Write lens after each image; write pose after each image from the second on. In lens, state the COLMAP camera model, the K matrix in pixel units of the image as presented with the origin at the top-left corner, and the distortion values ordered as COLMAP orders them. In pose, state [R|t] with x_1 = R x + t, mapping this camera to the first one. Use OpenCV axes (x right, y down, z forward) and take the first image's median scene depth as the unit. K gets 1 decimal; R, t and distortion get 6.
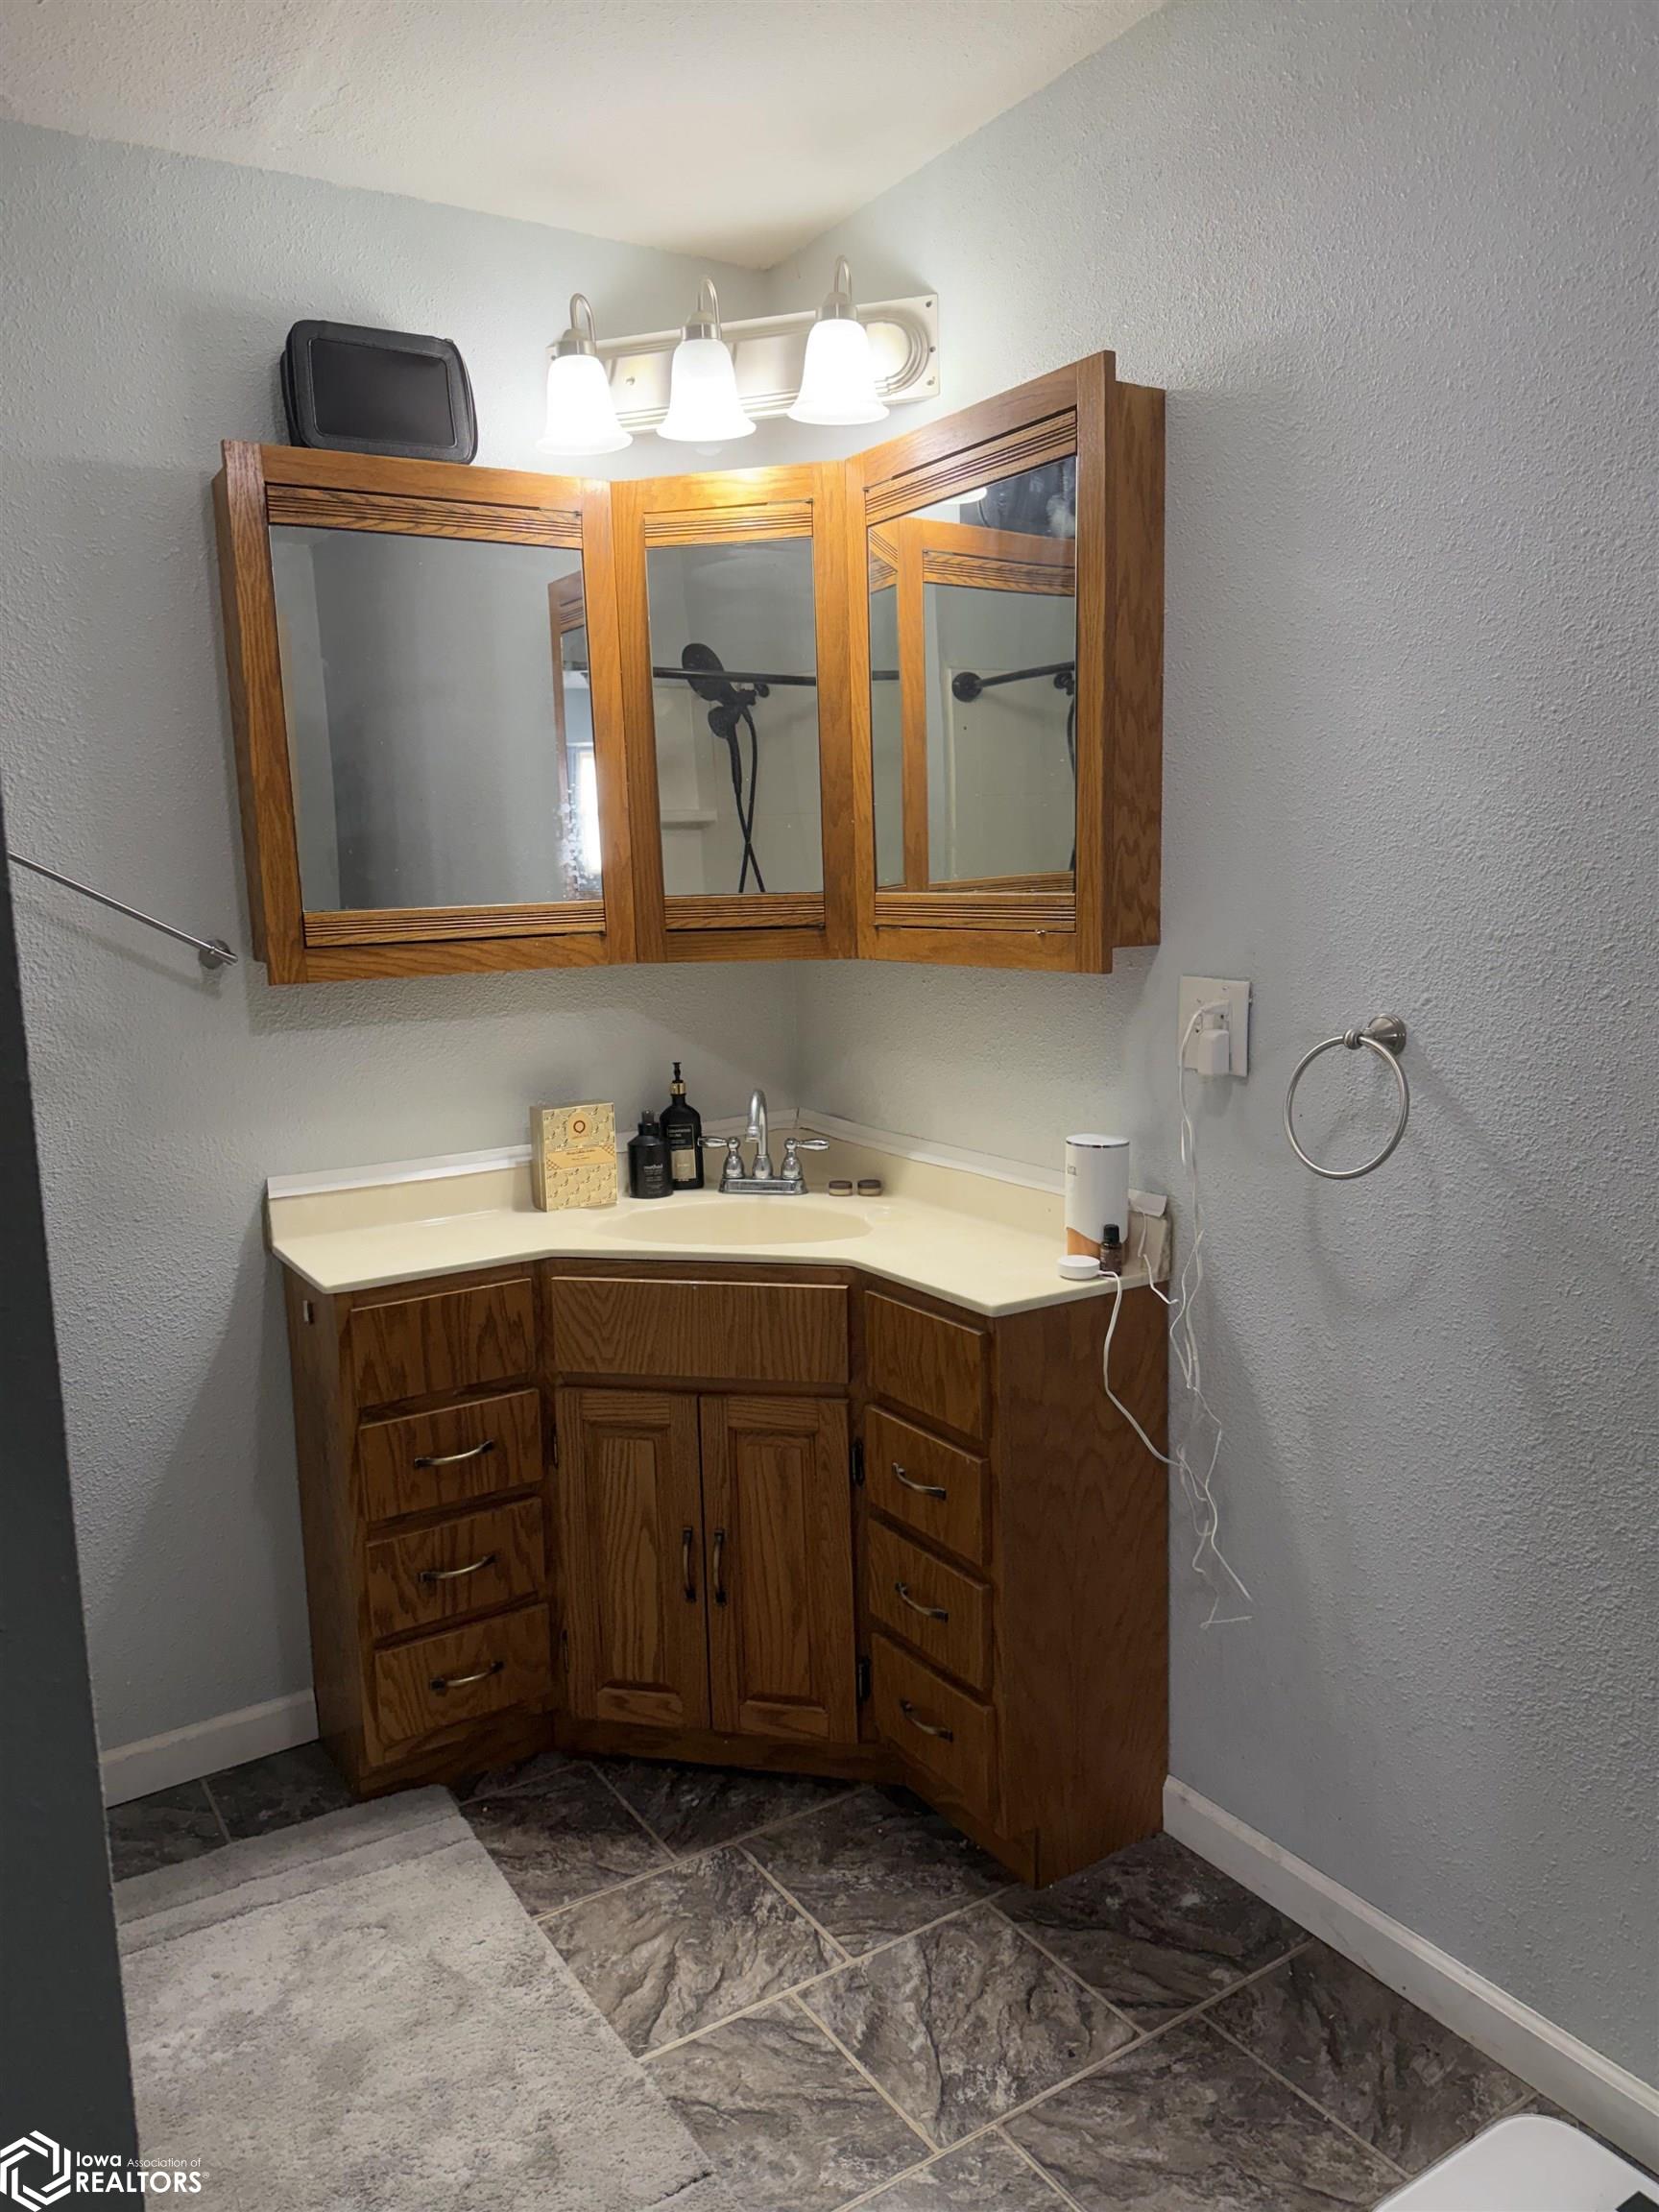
lens RADIAL K [[1588.1, 0, 829.5], [0, 1588.1, 1106.0], [0, 0, 1]] dist [0.068584, -0.056497]
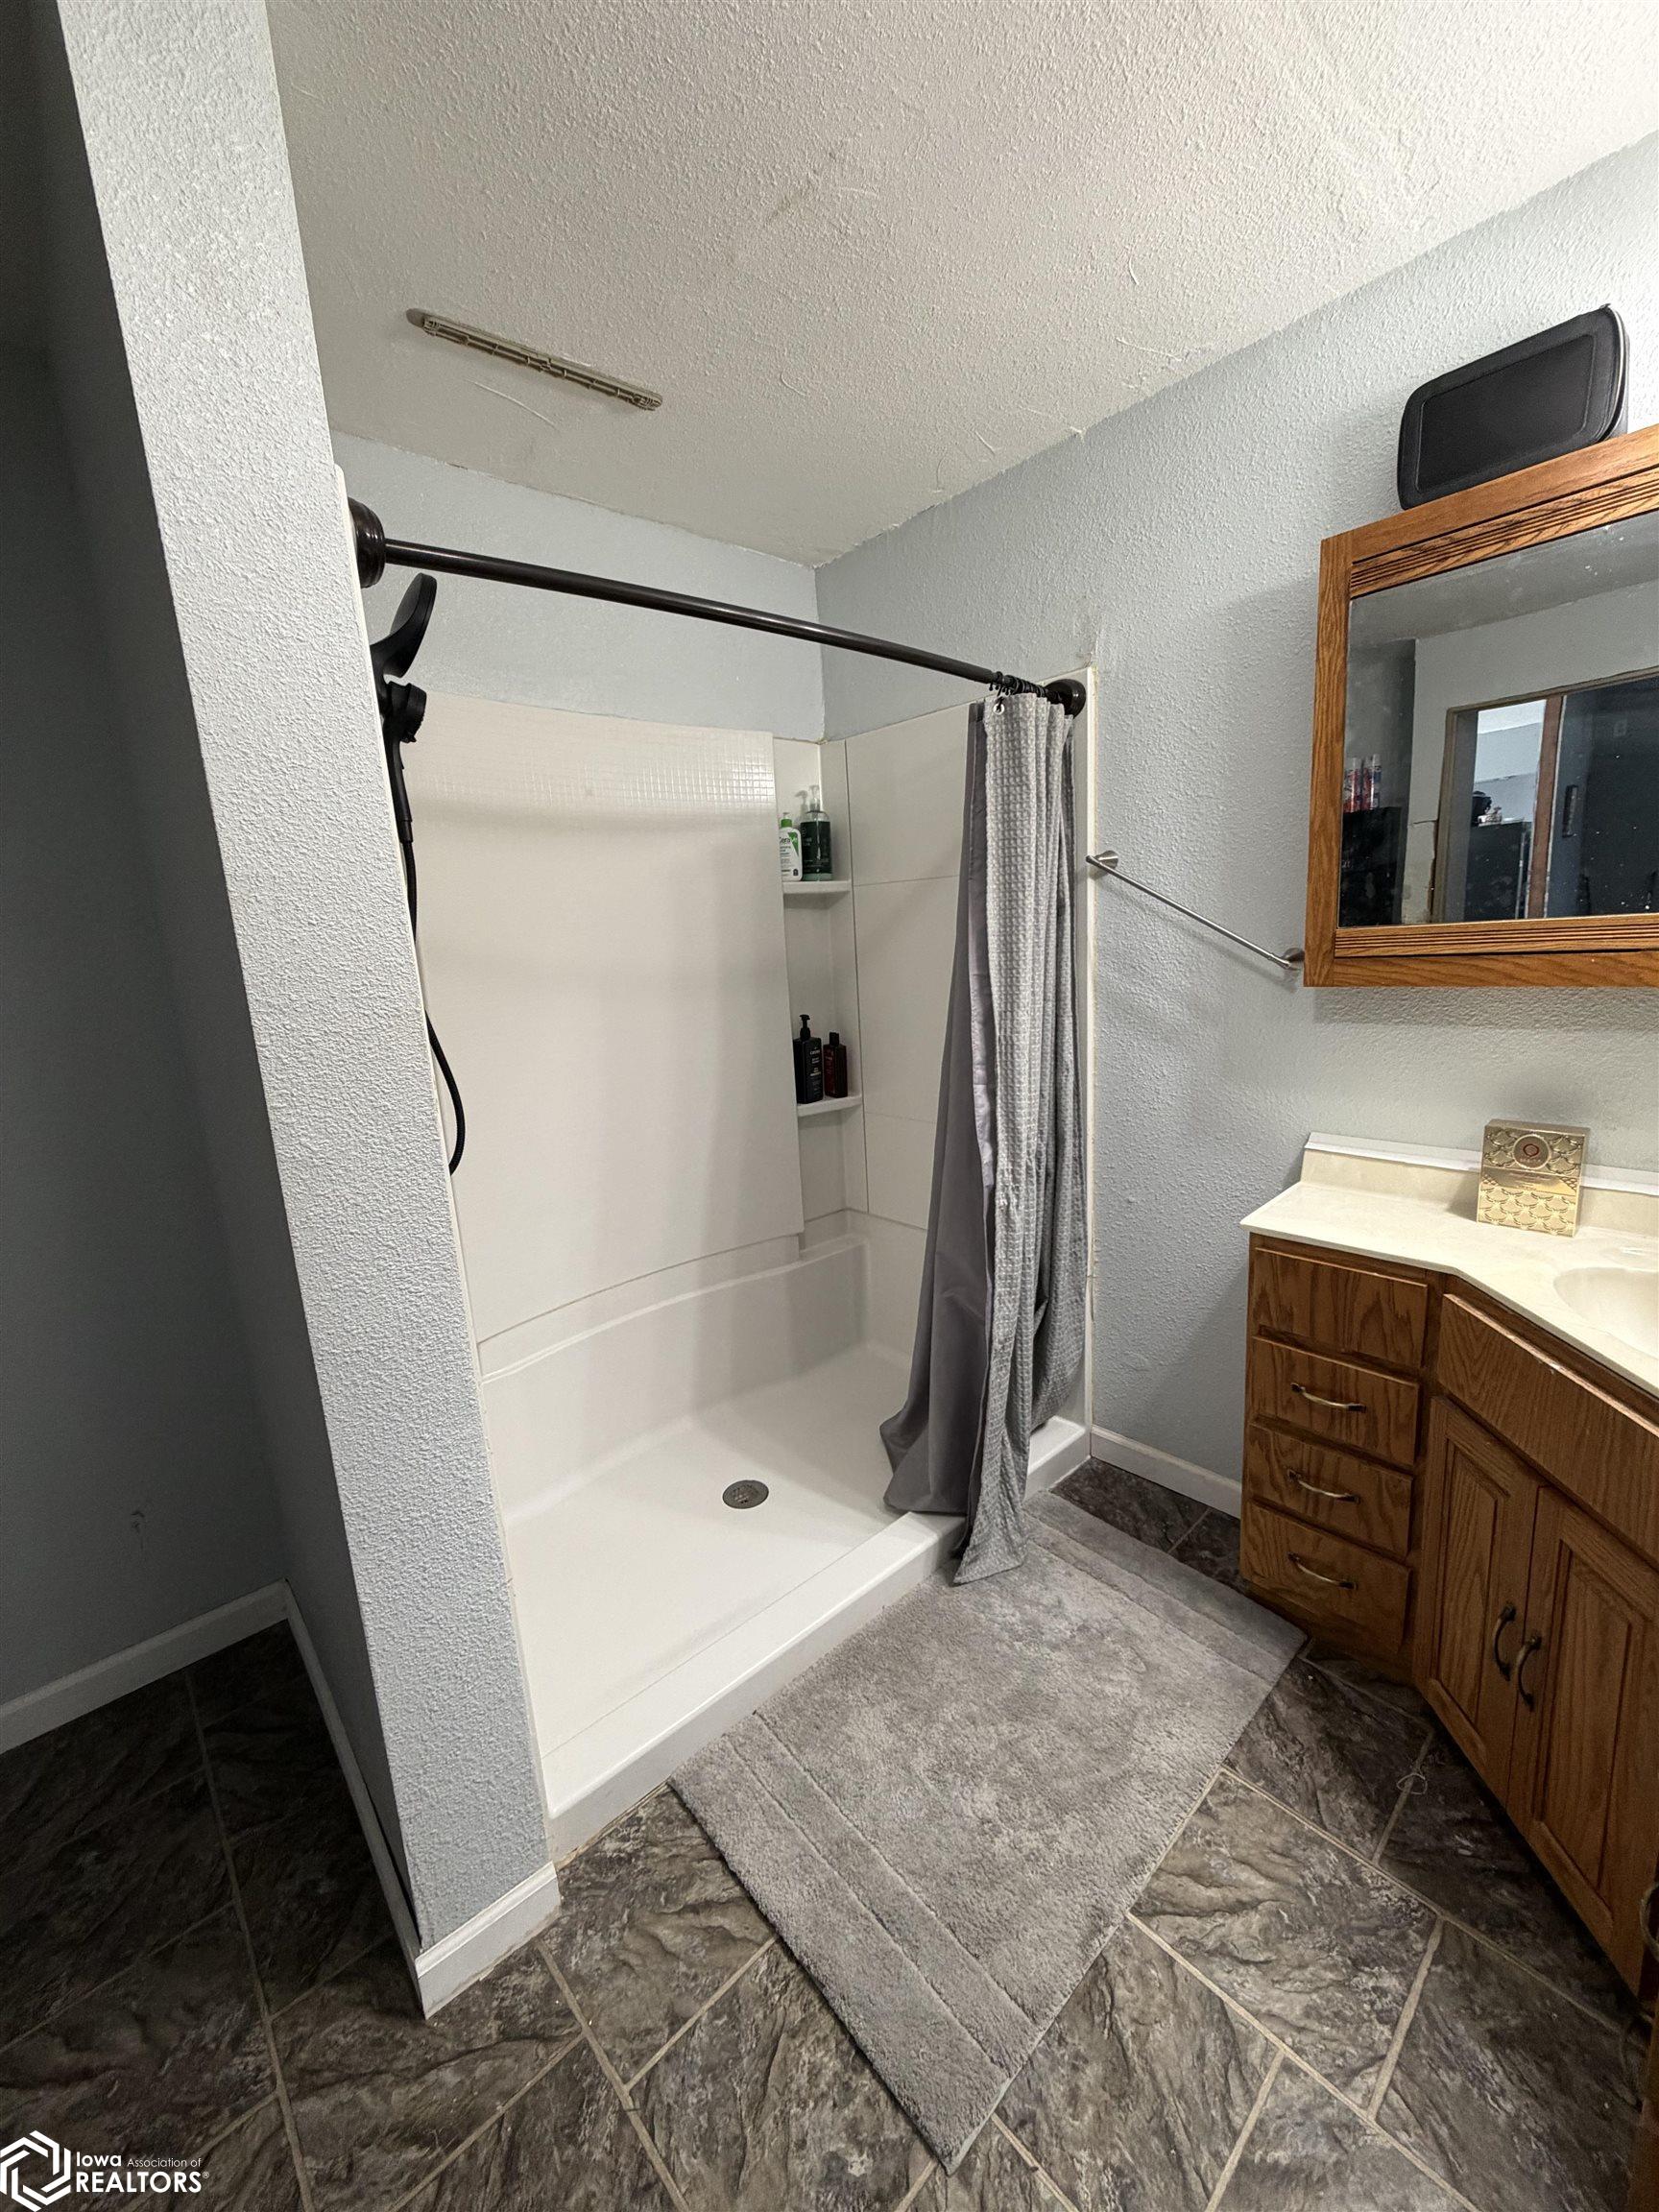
lens RADIAL K [[873.1, 0, 821.4], [0, 873.1, 1103.3], [0, 0, 1]] dist [-0.001875, -0.000038]
pose [[0.162694, 0.208974, -0.964293, 0.302319], [-0.086661, 0.976563, 0.197012, -0.095985], [0.982863, 0.051514, 0.176991, 0.549668]]
